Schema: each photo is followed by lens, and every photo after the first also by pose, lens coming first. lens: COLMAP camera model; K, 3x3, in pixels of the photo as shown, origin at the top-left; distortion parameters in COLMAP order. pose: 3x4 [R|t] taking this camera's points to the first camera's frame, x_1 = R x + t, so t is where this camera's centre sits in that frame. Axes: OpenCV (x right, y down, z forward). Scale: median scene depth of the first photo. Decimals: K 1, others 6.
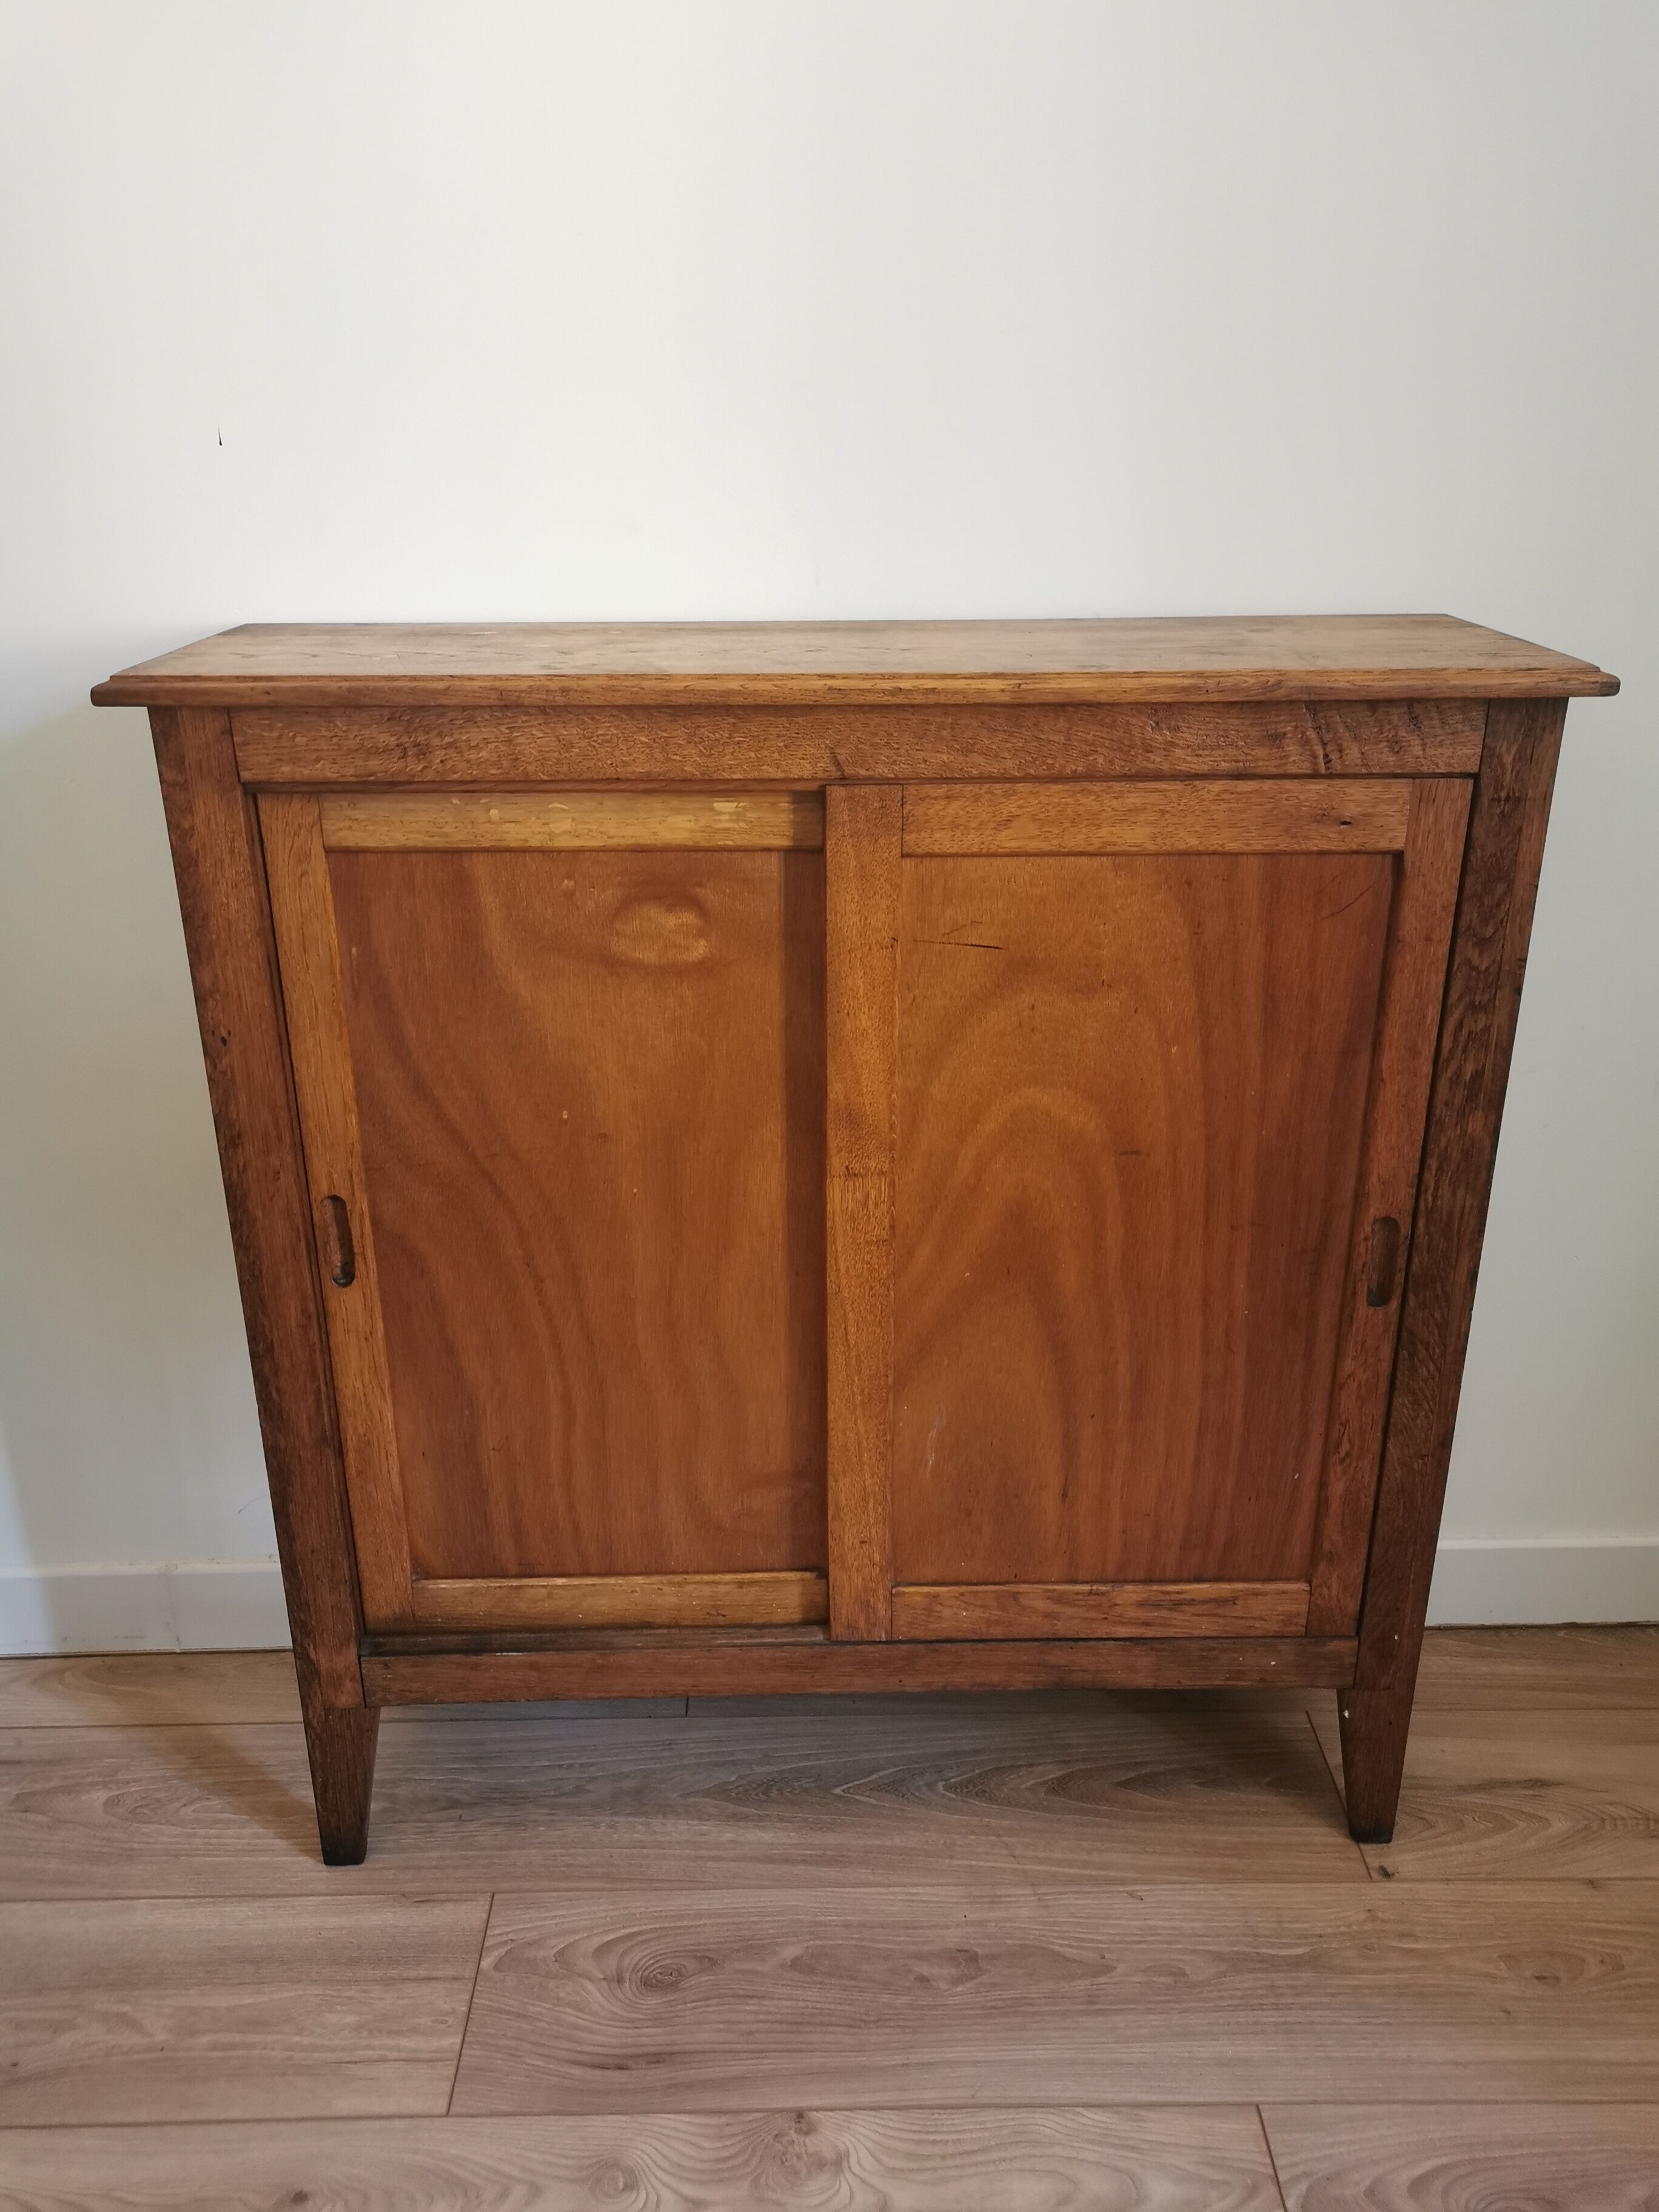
lens RADIAL K [[1759.0, 0, 814.4], [0, 1759.0, 1100.6], [0, 0, 1]] dist [0.037013, -0.025336]
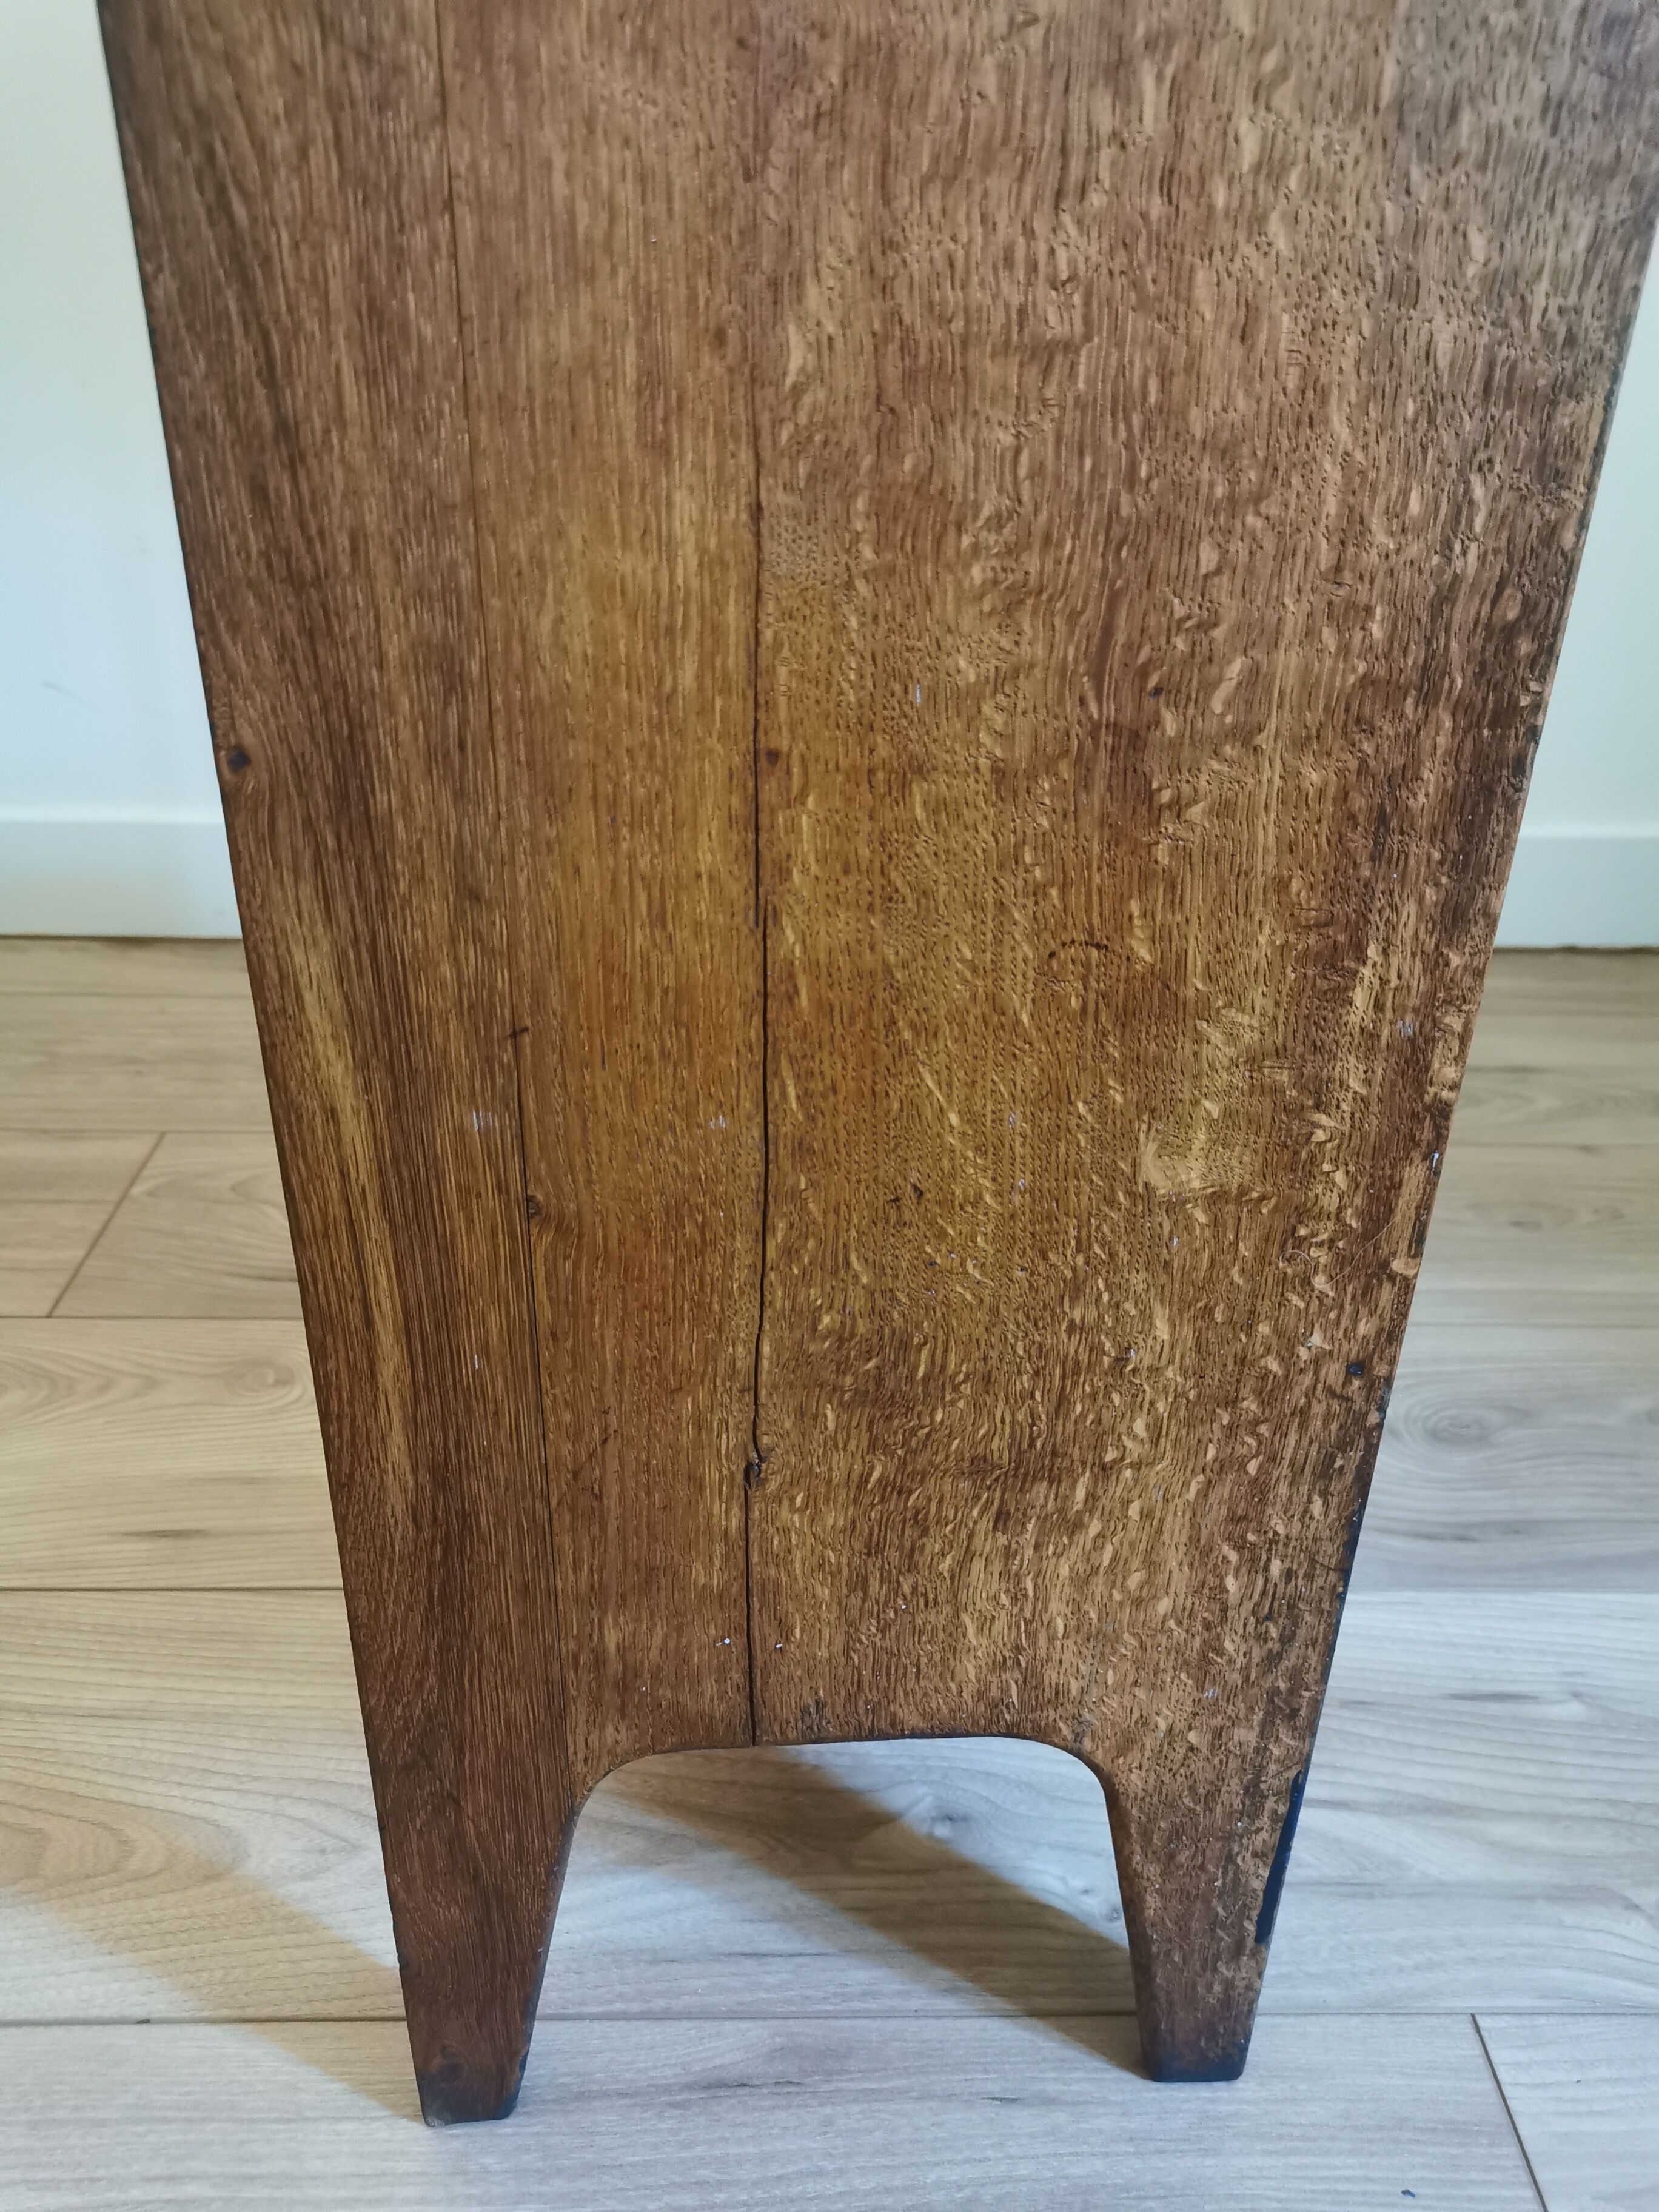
lens RADIAL K [[1759.0, 0, 817.1], [0, 1759.0, 1145.0], [0, 0, 1]] dist [0.037013, -0.025336]
pose [[0.999536, 0.020771, 0.022287, 0.090121], [-0.023404, 0.991851, 0.125232, 0.377700], [-0.019504, -0.125695, 0.991877, 0.256218]]
